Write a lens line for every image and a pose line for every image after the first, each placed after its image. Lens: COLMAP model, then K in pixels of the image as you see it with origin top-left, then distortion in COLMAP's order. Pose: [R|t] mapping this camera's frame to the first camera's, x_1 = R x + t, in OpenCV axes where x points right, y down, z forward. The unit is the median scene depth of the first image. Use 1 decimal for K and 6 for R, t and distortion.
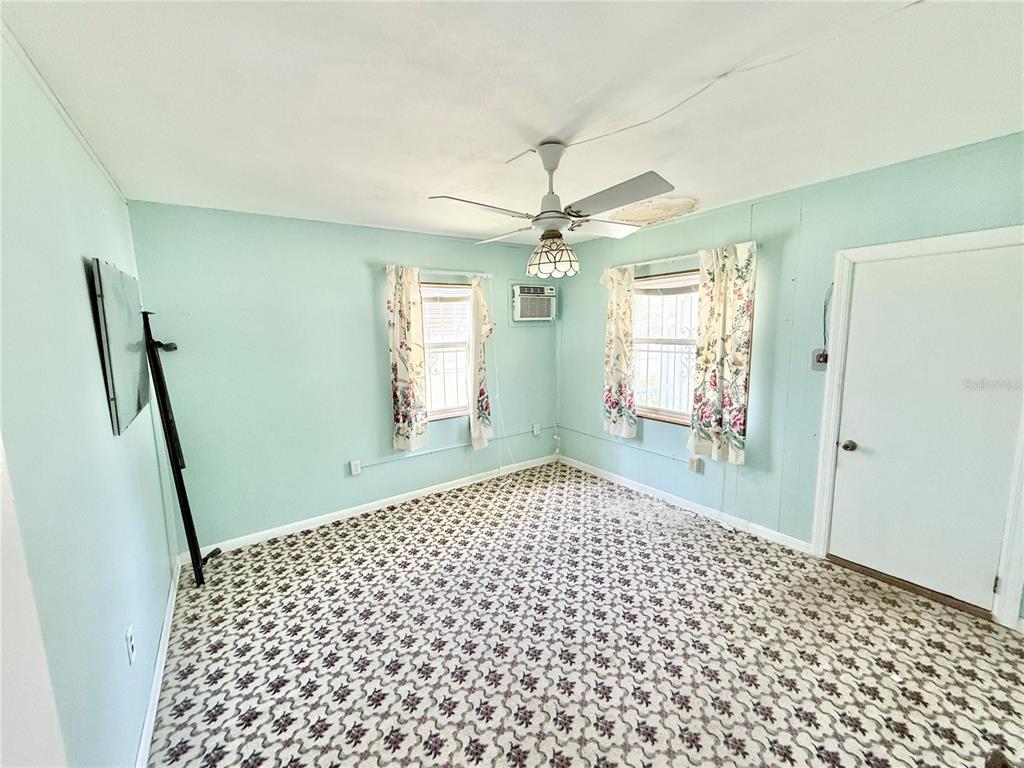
lens RADIAL K [[407.8, 0, 509.1], [0, 407.8, 384.0], [0, 0, 1]] dist [-0.000728, -0.000357]
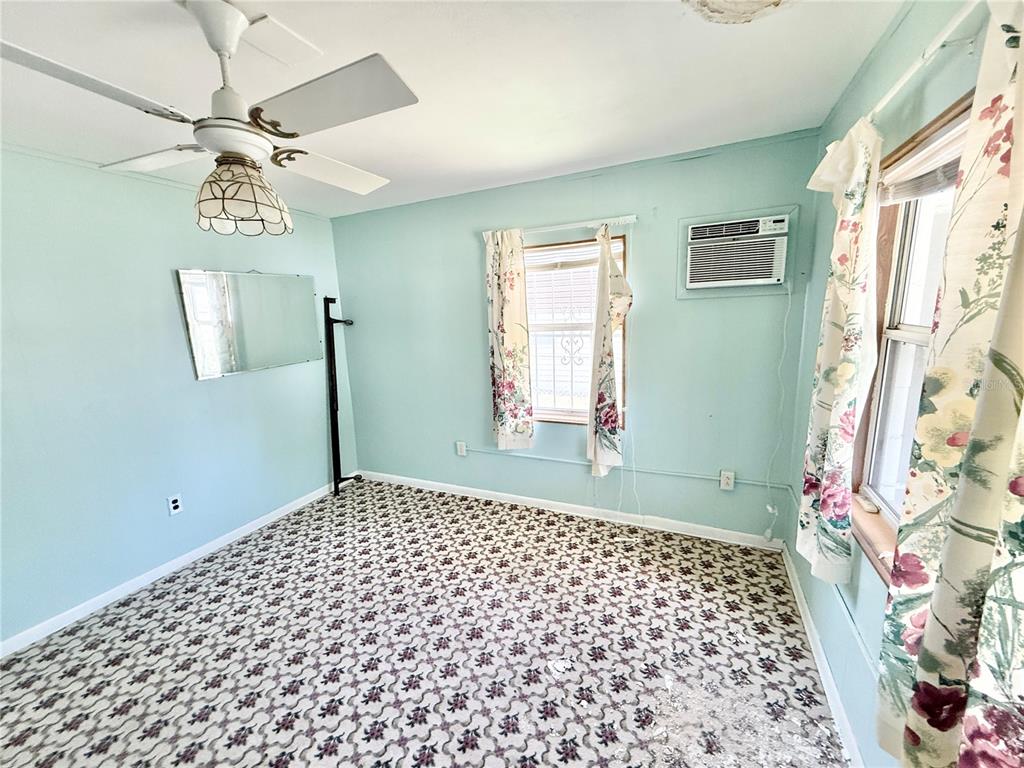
lens RADIAL K [[407.8, 0, 509.1], [0, 407.8, 384.0], [0, 0, 1]] dist [-0.000728, -0.000357]
pose [[0.503887, 0.153958, -0.849938, 0.457269], [-0.095051, 0.987894, 0.122597, -0.075318], [0.858524, 0.019012, 0.512421, 0.540741]]
